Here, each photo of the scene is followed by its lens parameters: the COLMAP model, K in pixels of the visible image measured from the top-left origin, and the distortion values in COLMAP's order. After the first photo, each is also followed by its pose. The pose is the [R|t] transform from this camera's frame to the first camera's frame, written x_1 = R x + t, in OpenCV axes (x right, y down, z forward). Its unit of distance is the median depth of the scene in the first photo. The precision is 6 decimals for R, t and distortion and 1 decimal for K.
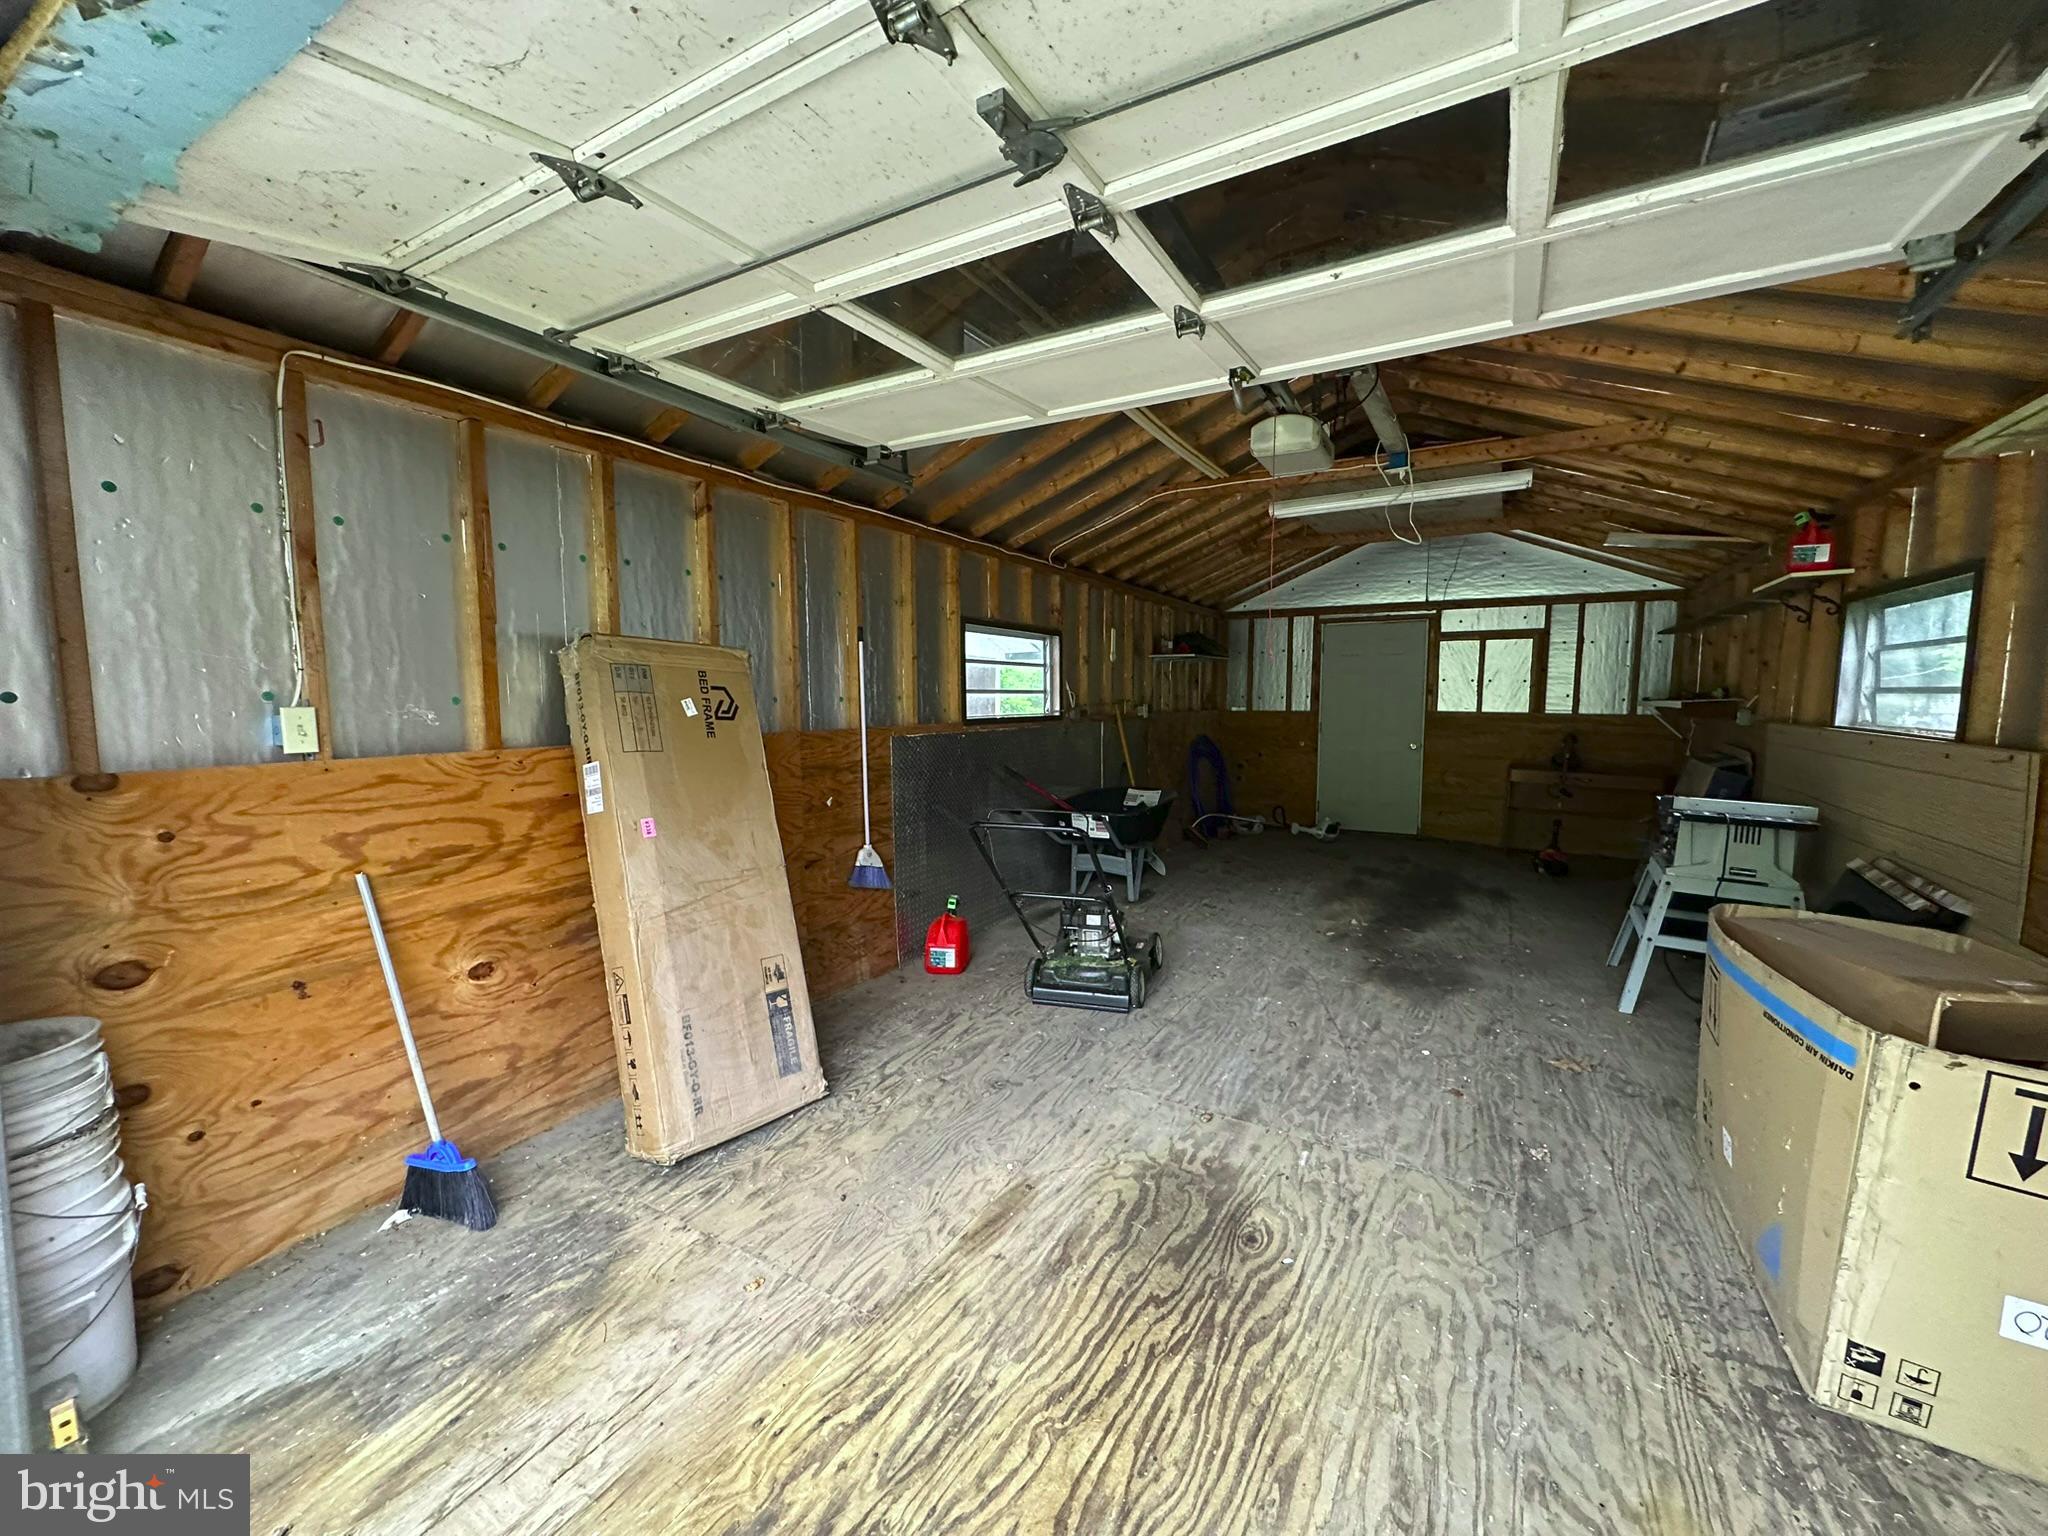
lens RADIAL K [[811.5, 0, 1022.0], [0, 811.5, 774.6], [0, 0, 1]] dist [-0.001776, -0.000257]
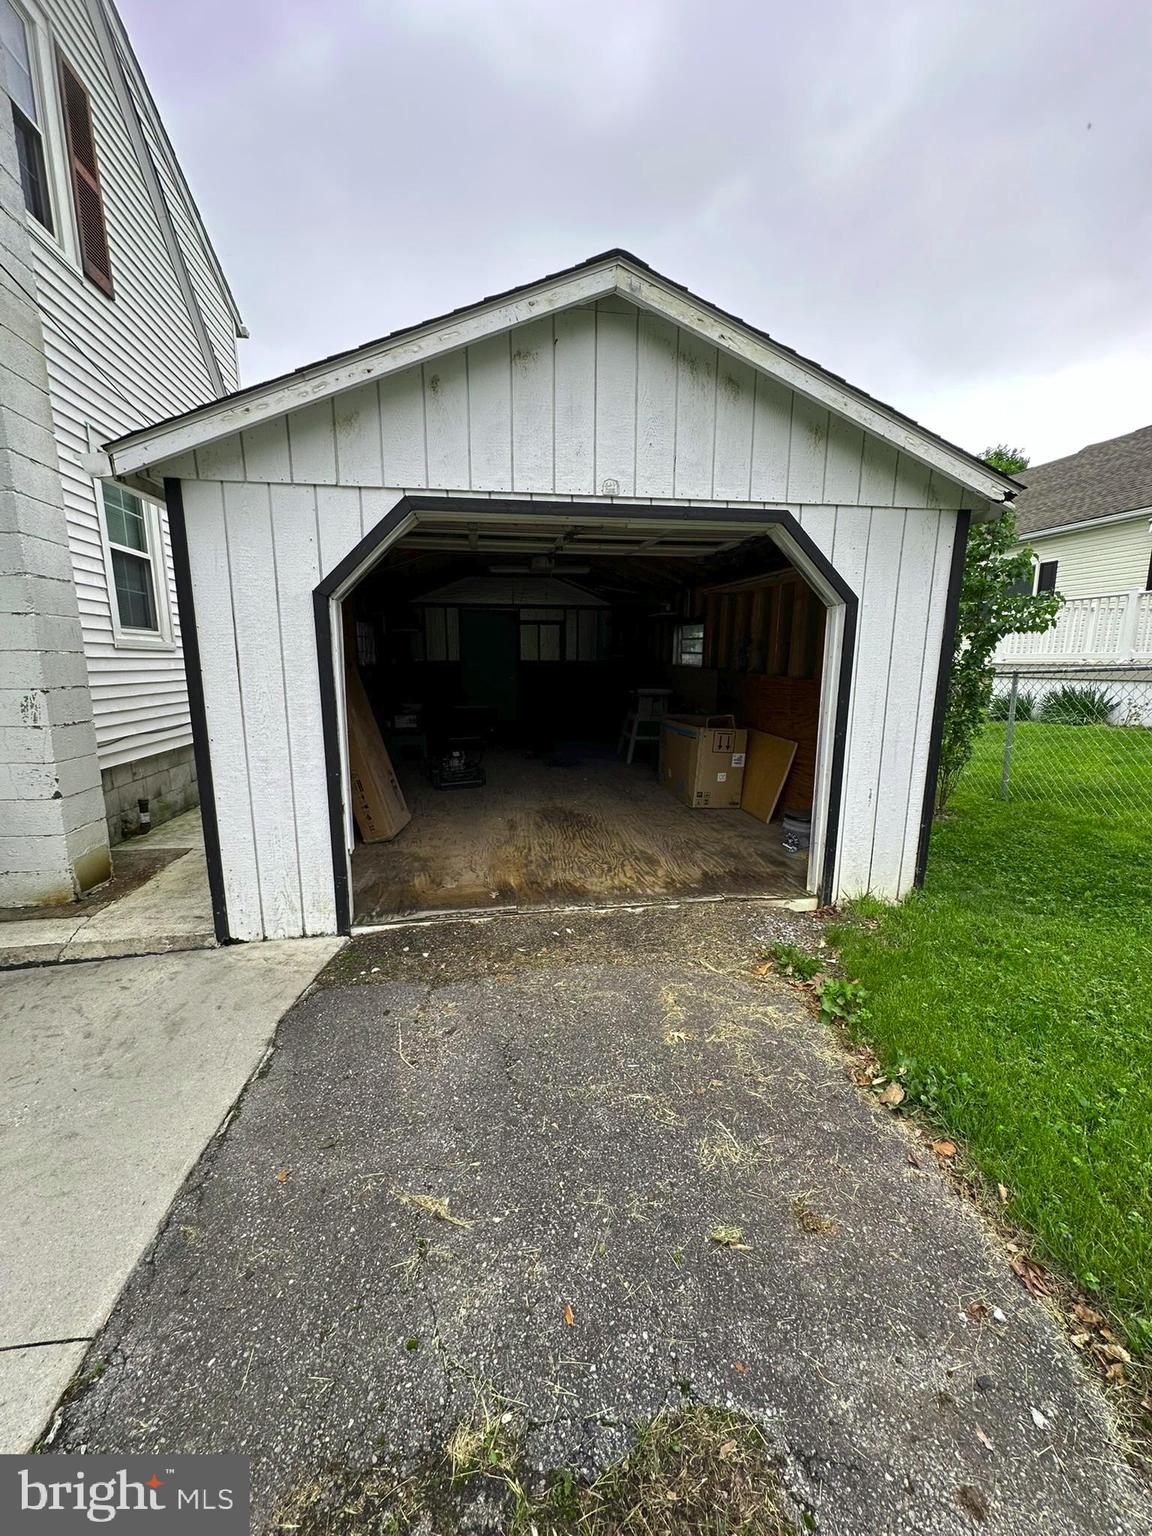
lens RADIAL K [[608.6, 0, 576.0], [0, 608.6, 768.0], [0, 0, 1]] dist [-0.001776, -0.000257]
pose [[0.773622, -0.118488, 0.622470, -1.064251], [0.057388, 0.991426, 0.117396, 0.053121], [-0.631043, -0.055098, 0.773789, -0.803649]]
